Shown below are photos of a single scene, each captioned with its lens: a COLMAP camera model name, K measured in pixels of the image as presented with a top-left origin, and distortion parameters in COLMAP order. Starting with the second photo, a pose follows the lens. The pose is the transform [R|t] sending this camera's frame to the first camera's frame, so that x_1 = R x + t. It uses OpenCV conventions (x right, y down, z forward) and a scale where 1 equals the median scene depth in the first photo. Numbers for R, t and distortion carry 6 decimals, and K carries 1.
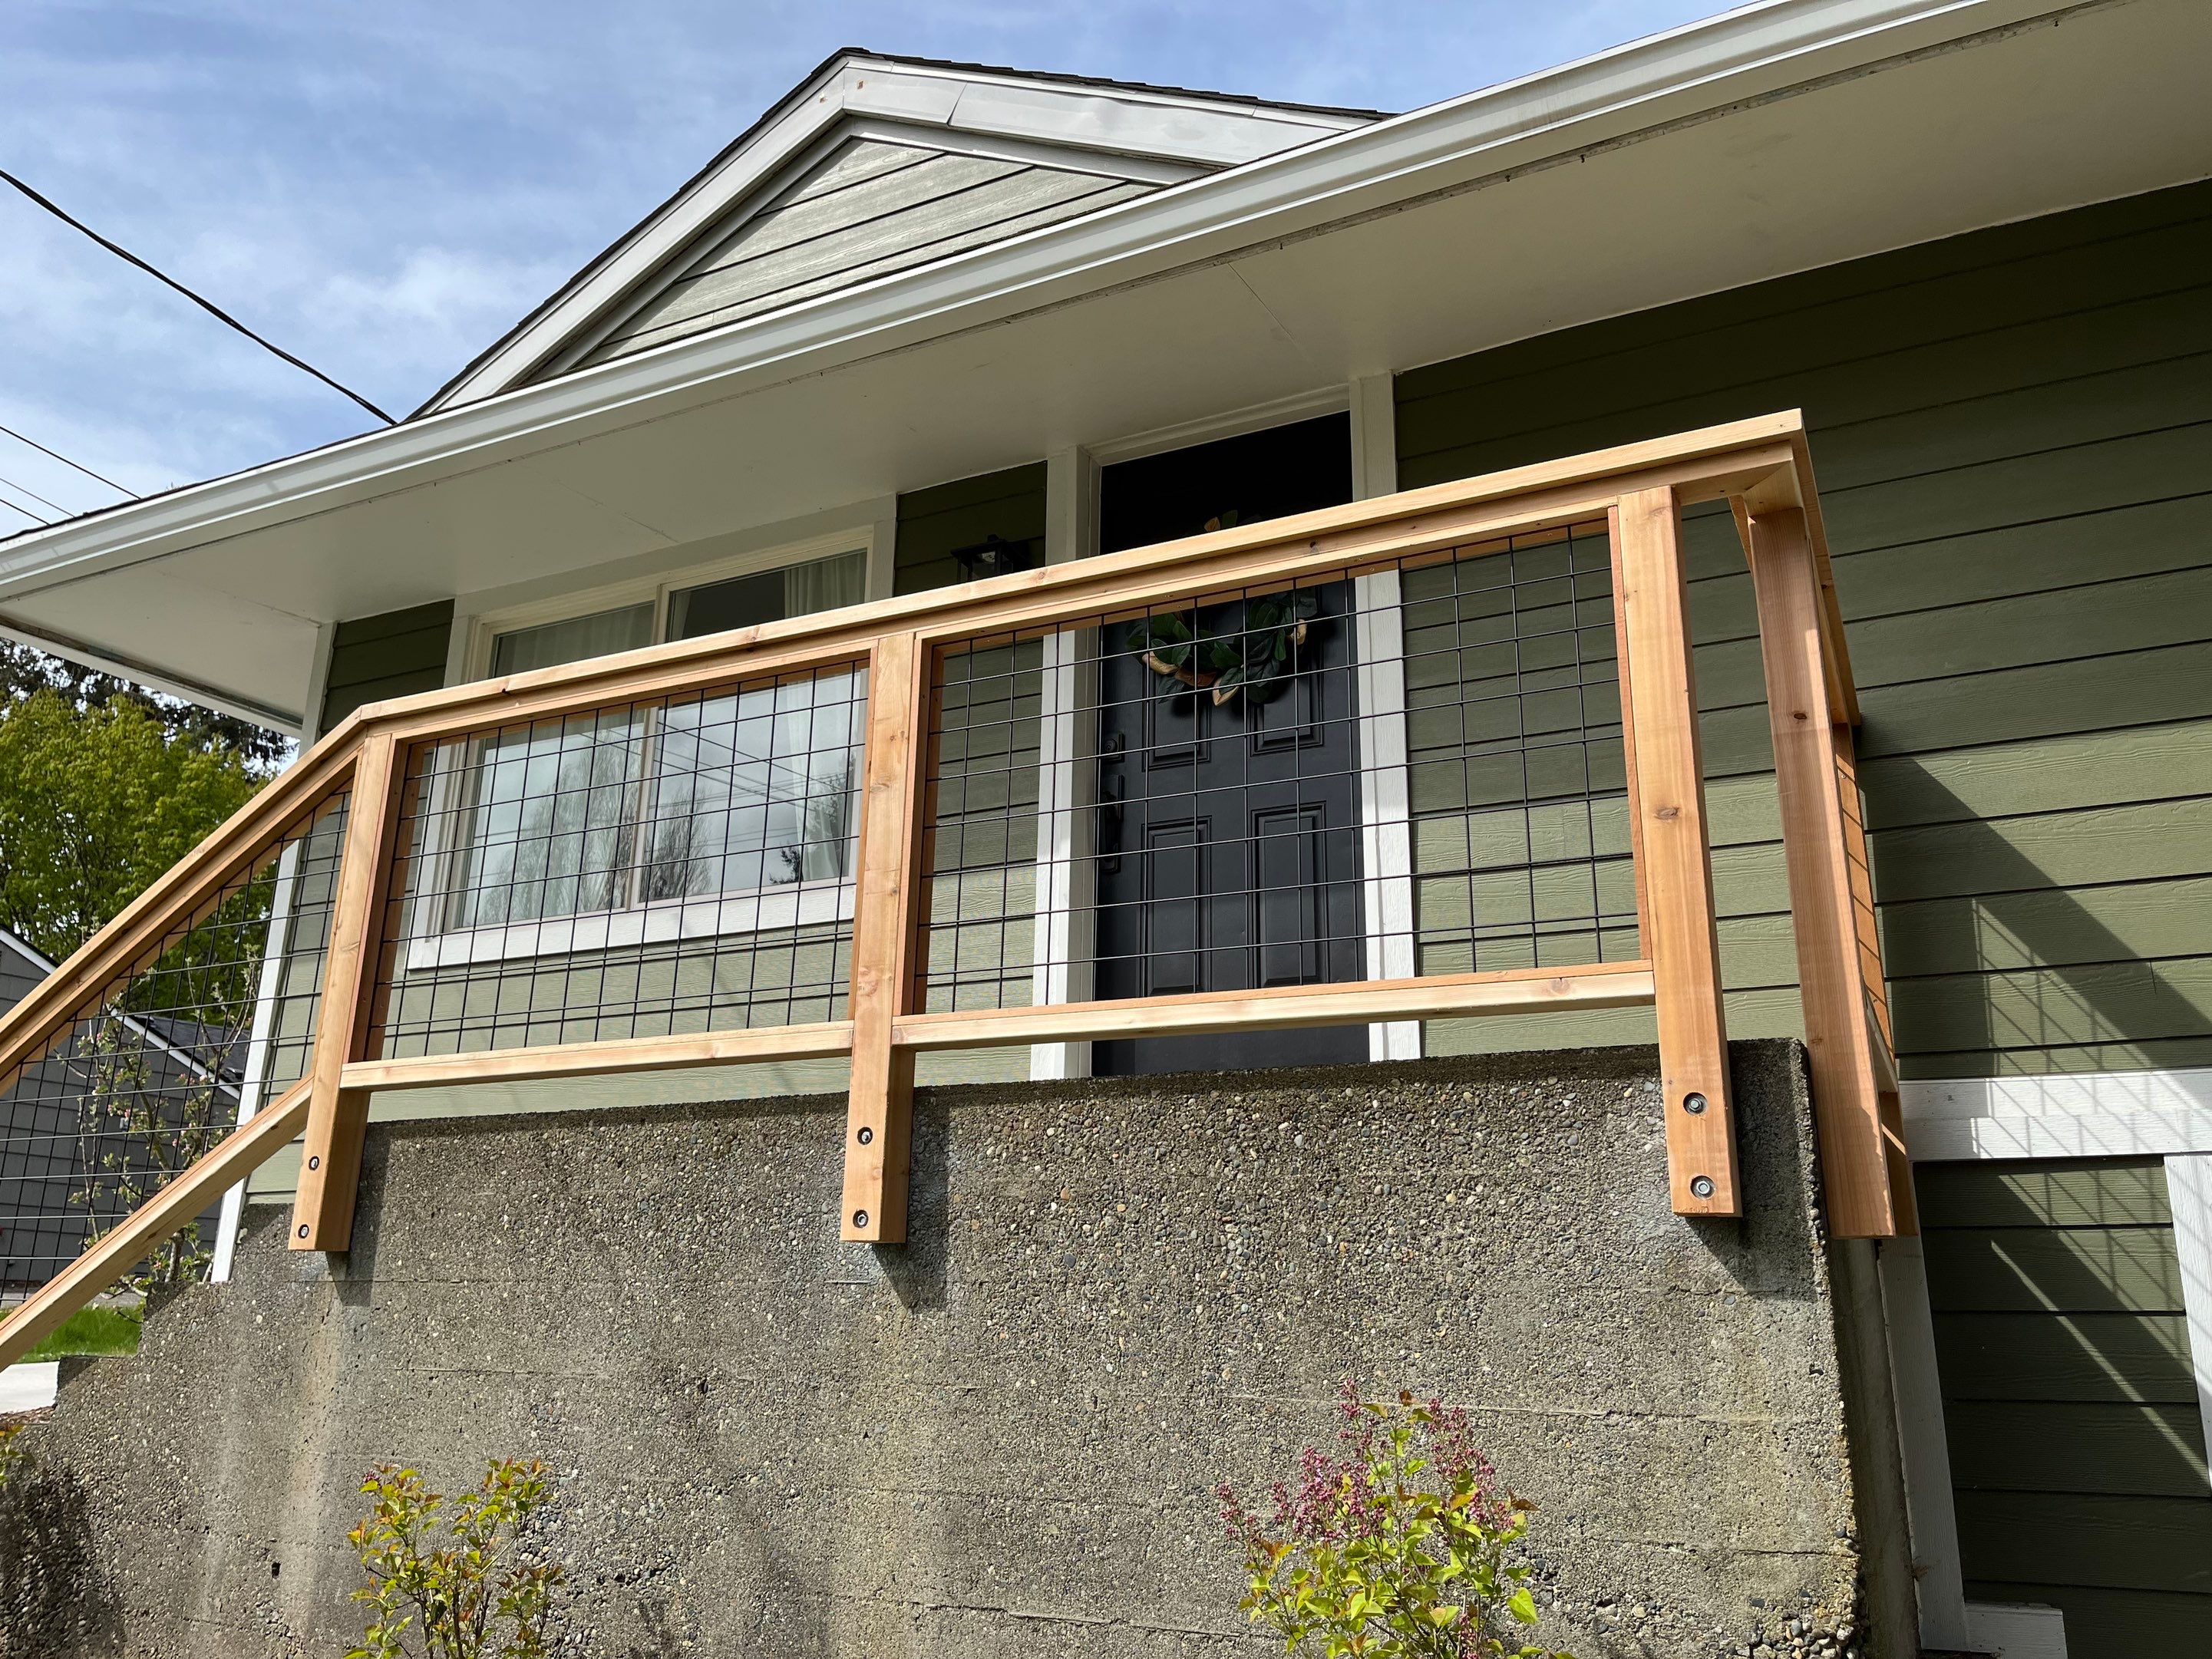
lens RADIAL K [[1669.8, 0, 1113.4], [0, 1669.8, 809.6], [0, 0, 1]] dist [0.064671, -0.086679]
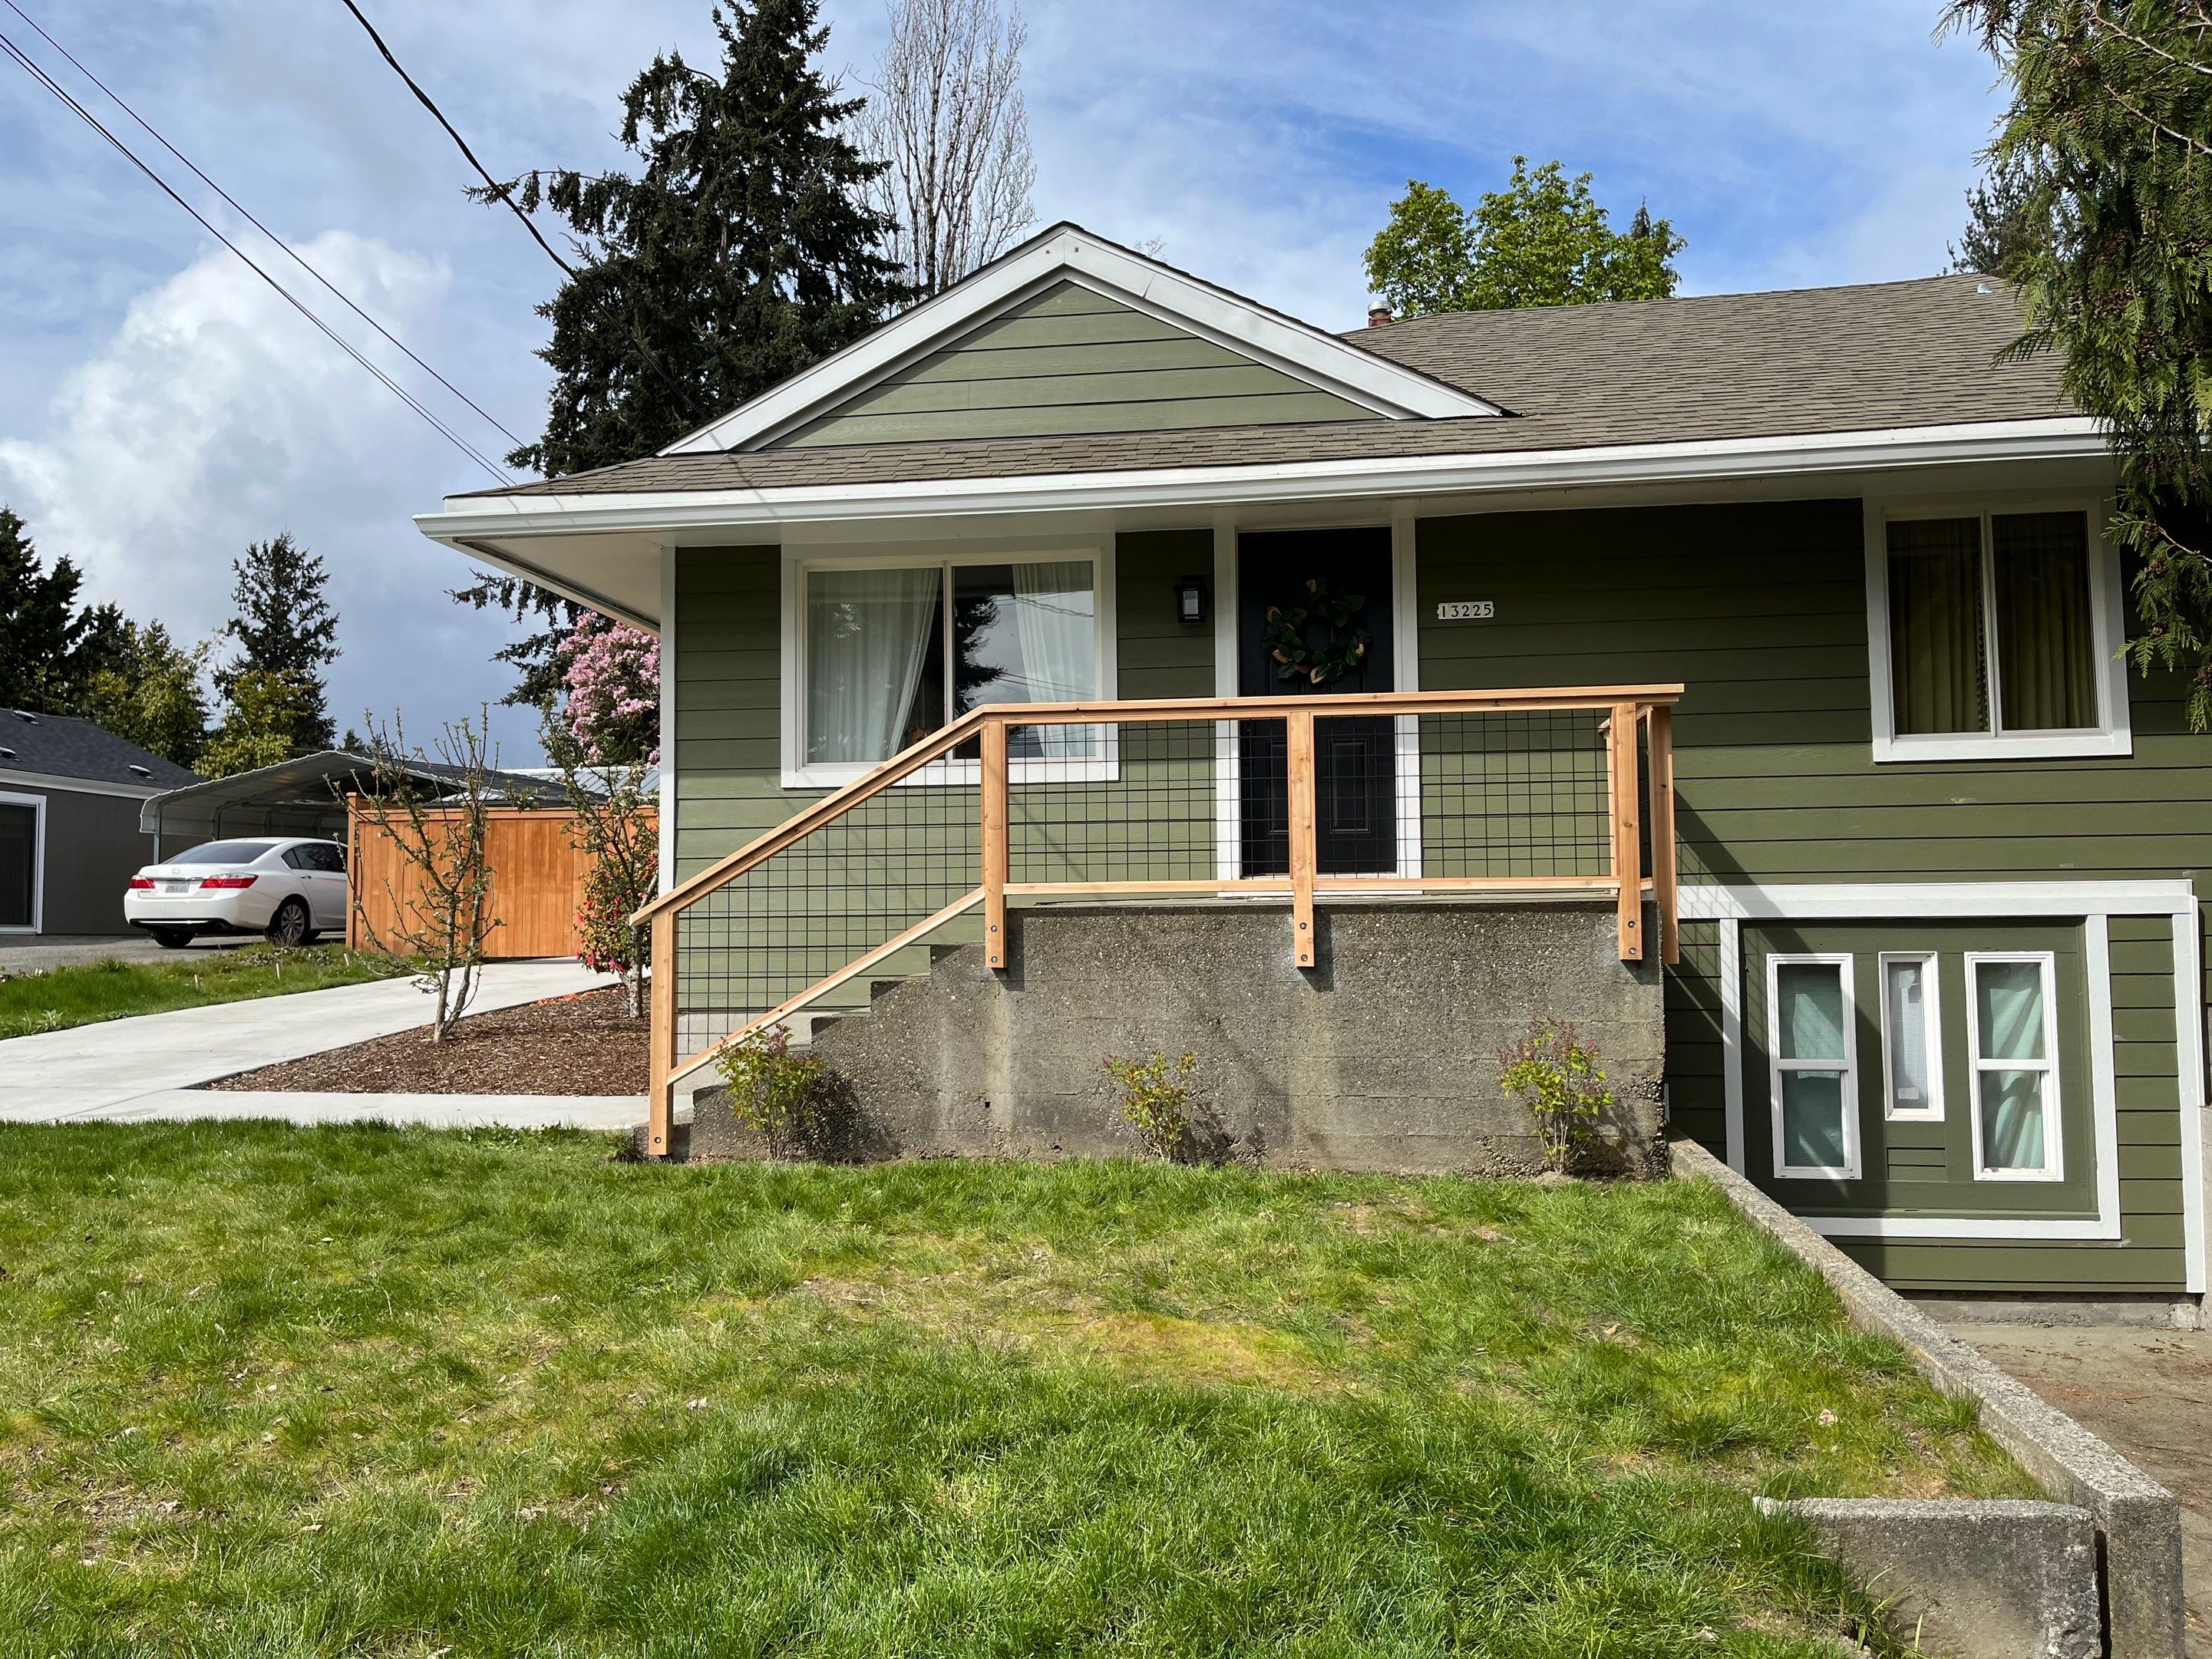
lens RADIAL K [[1669.8, 0, 1097.2], [0, 1669.8, 827.0], [0, 0, 1]] dist [0.064671, -0.086679]
pose [[0.946773, 0.001582, 0.321897, -1.119580], [-0.075585, 0.973122, 0.217532, -0.423146], [-0.312901, -0.230284, 0.921446, -1.056507]]
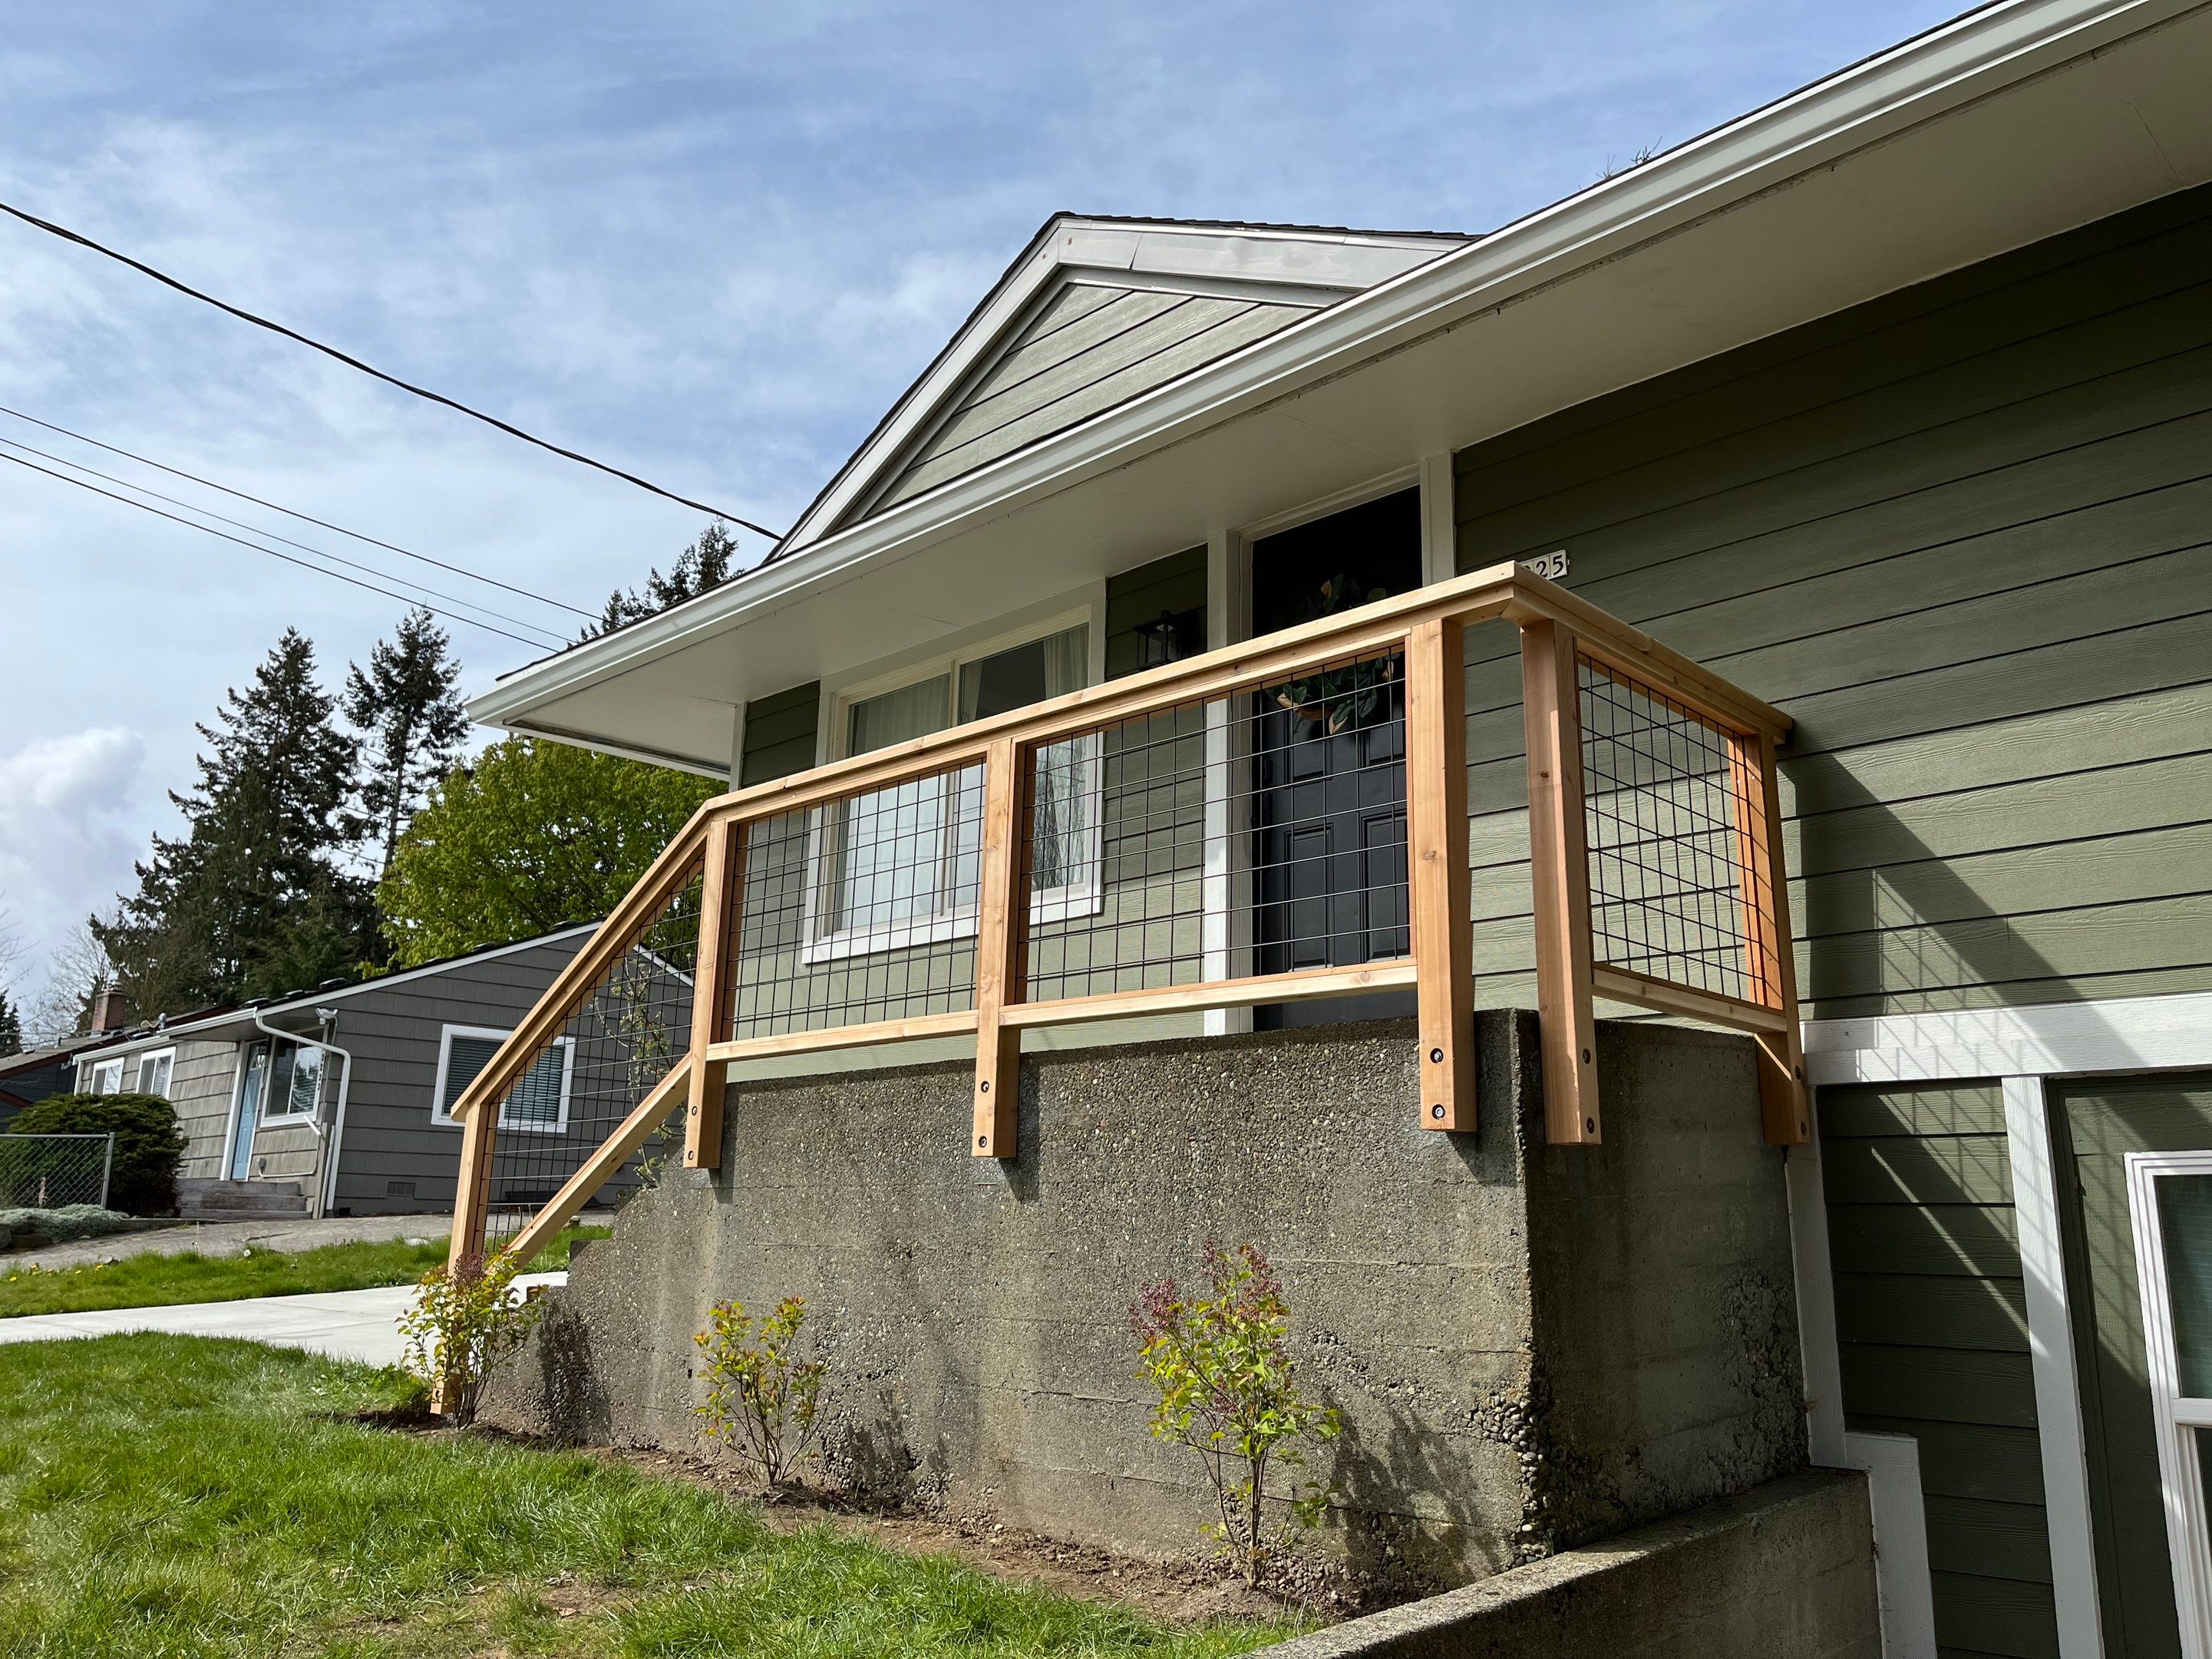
lens RADIAL K [[1669.8, 0, 1129.5], [0, 1669.8, 811.3], [0, 0, 1]] dist [0.064671, -0.086679]
pose [[0.955363, -0.070592, -0.286876, 0.377843], [0.082416, 0.996166, 0.029335, -0.075200], [0.283705, -0.051668, 0.957519, -0.341881]]
